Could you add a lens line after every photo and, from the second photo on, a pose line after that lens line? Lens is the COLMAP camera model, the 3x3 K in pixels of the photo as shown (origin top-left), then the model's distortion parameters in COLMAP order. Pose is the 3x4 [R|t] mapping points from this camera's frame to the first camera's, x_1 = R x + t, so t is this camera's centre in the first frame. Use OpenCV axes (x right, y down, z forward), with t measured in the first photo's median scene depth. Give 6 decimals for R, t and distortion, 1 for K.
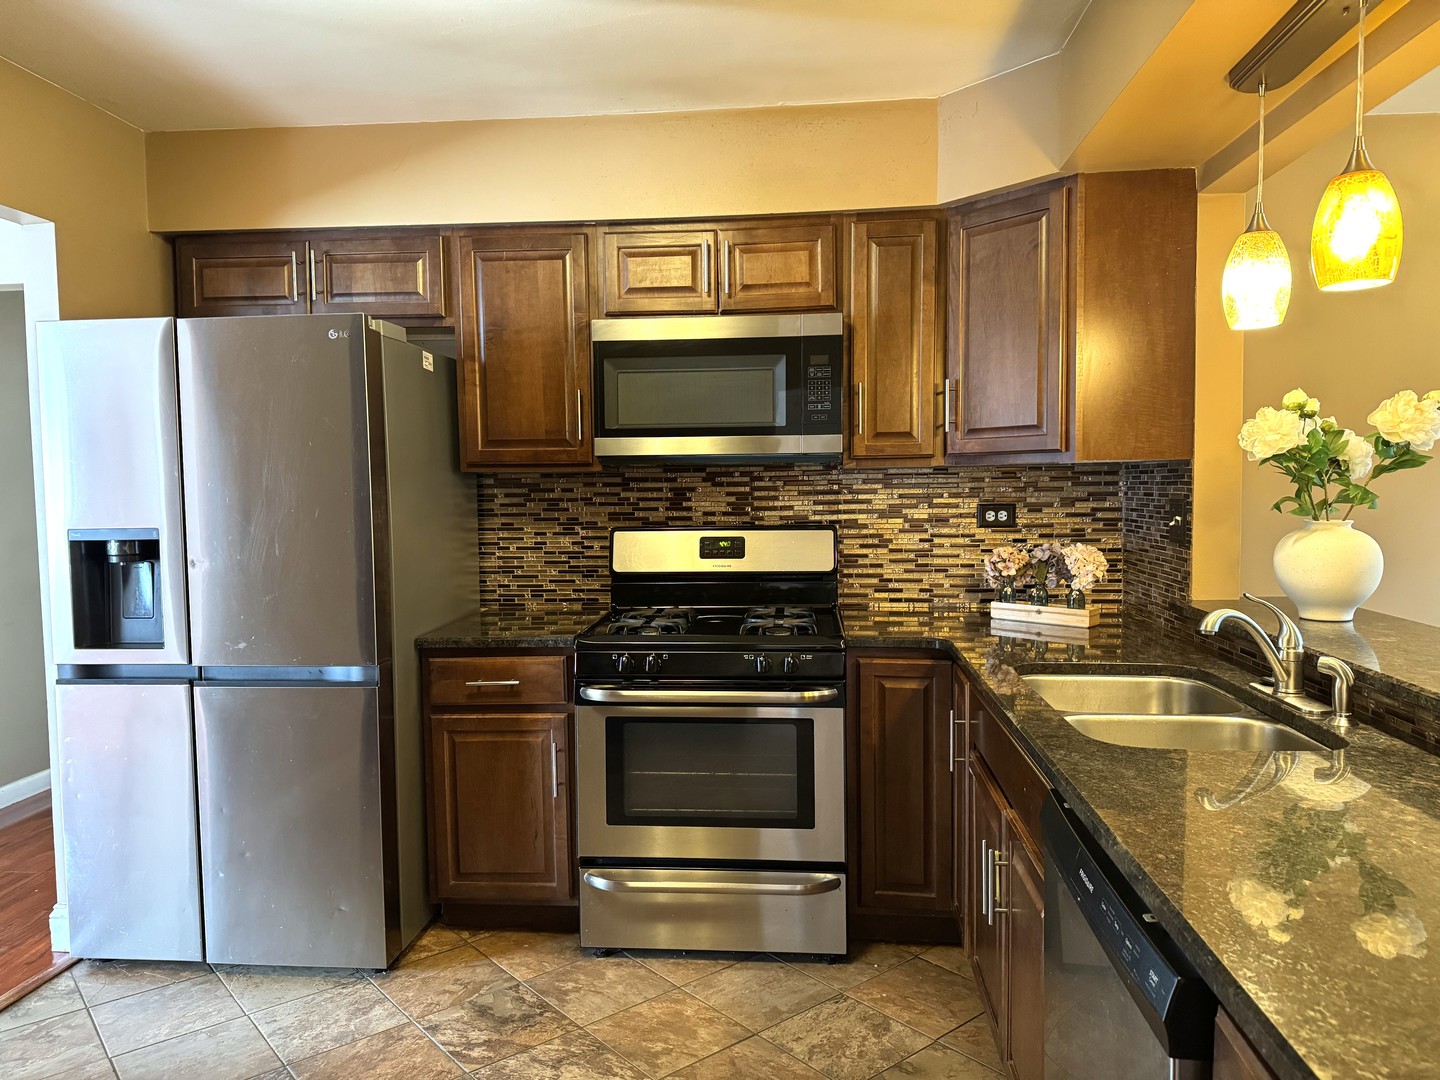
lens RADIAL K [[1003.0, 0, 720.0], [0, 1003.0, 540.0], [0, 0, 1]] dist [0.139000, -0.207026]
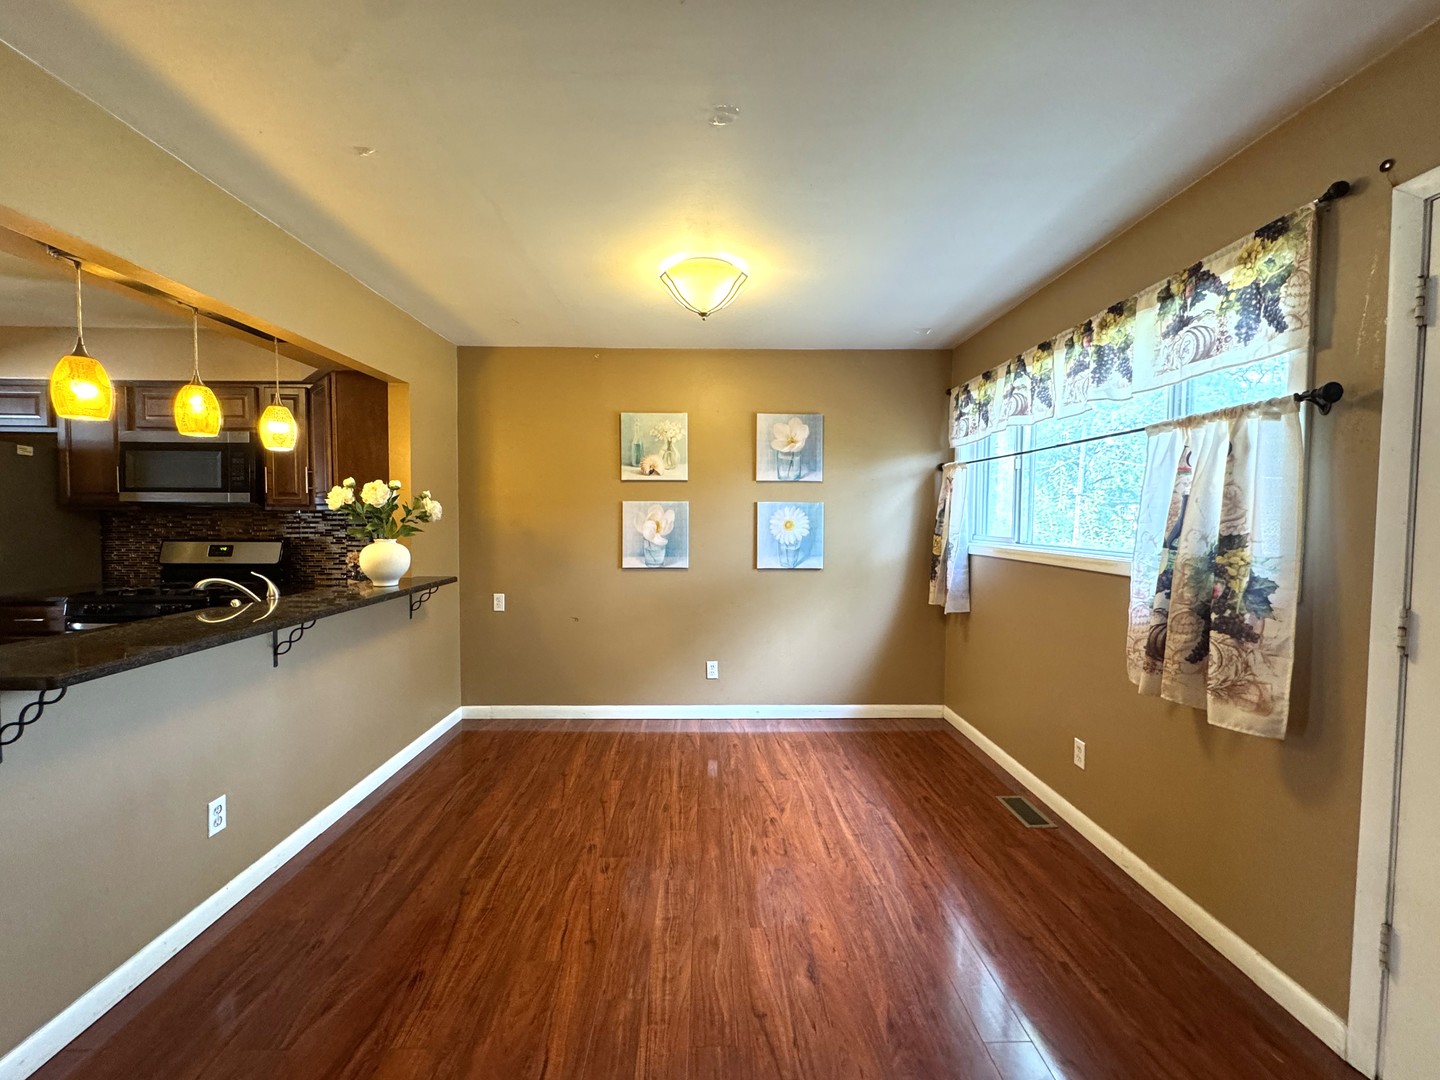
lens RADIAL K [[577.1, 0, 720.0], [0, 577.1, 540.0], [0, 0, 1]] dist [-0.006375, 0.001046]
pose [[0.994179, 0.011459, 0.107126, 0.817699], [-0.009793, 0.999823, -0.016060, -0.004665], [-0.107291, 0.014917, 0.994116, -0.179292]]
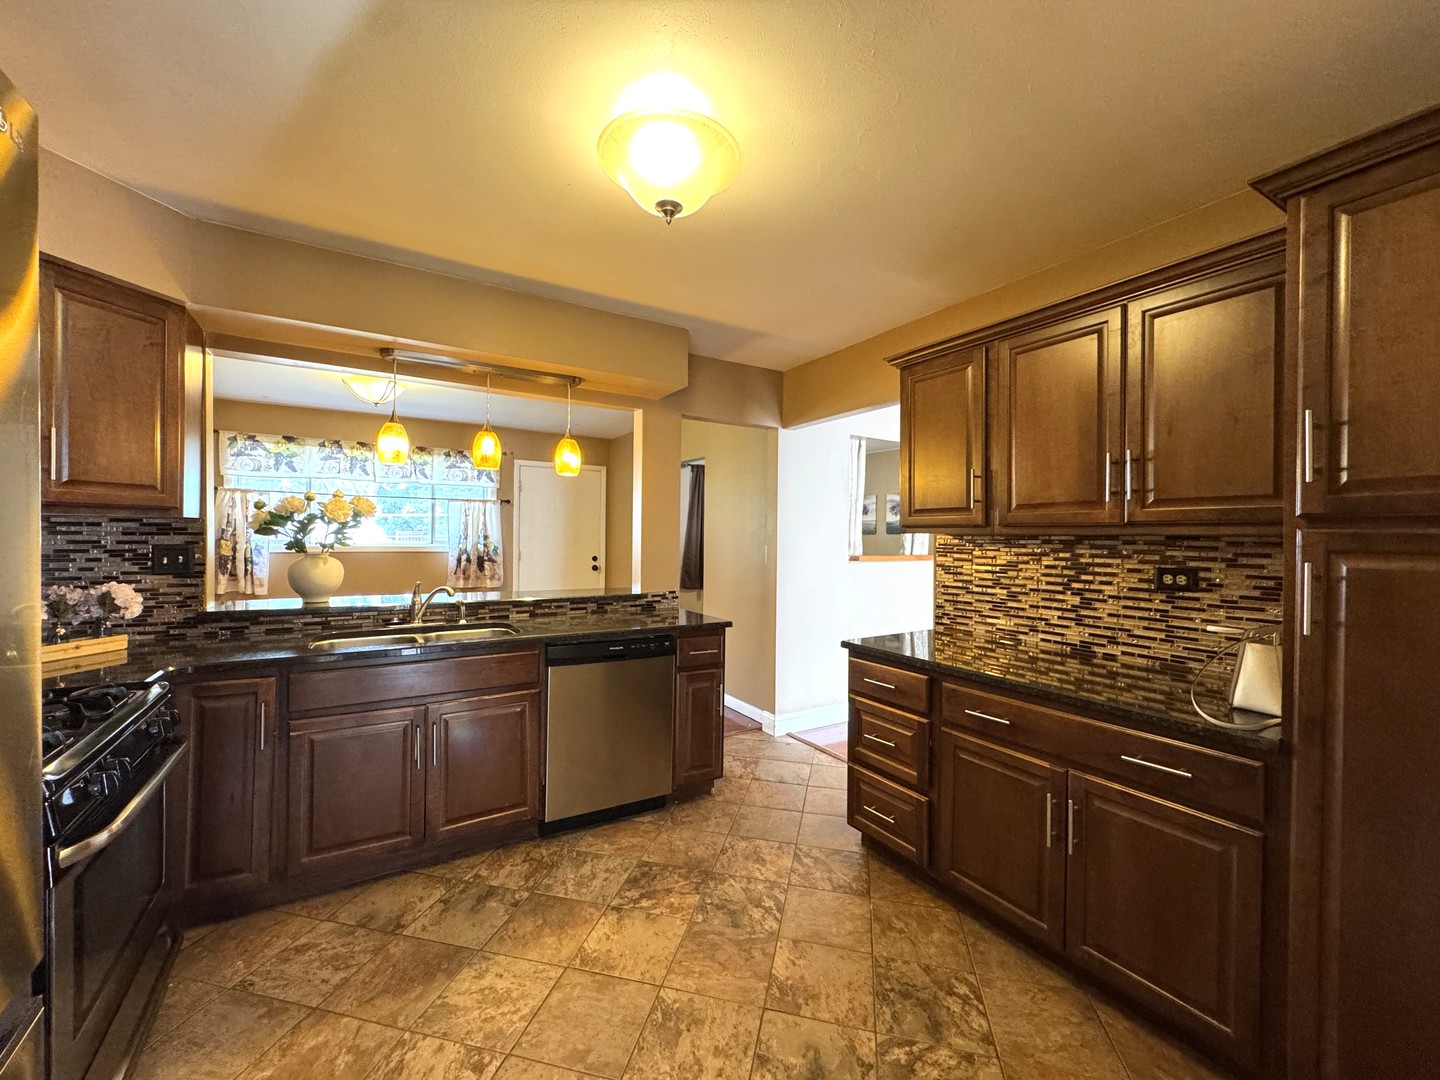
lens RADIAL K [[577.1, 0, 720.0], [0, 577.1, 540.0], [0, 0, 1]] dist [-0.006375, 0.001046]
pose [[-0.598124, -0.004007, 0.801394, -0.594458], [0.038910, 0.998663, 0.034034, -0.040074], [-0.800459, 0.051539, -0.597168, 0.779728]]
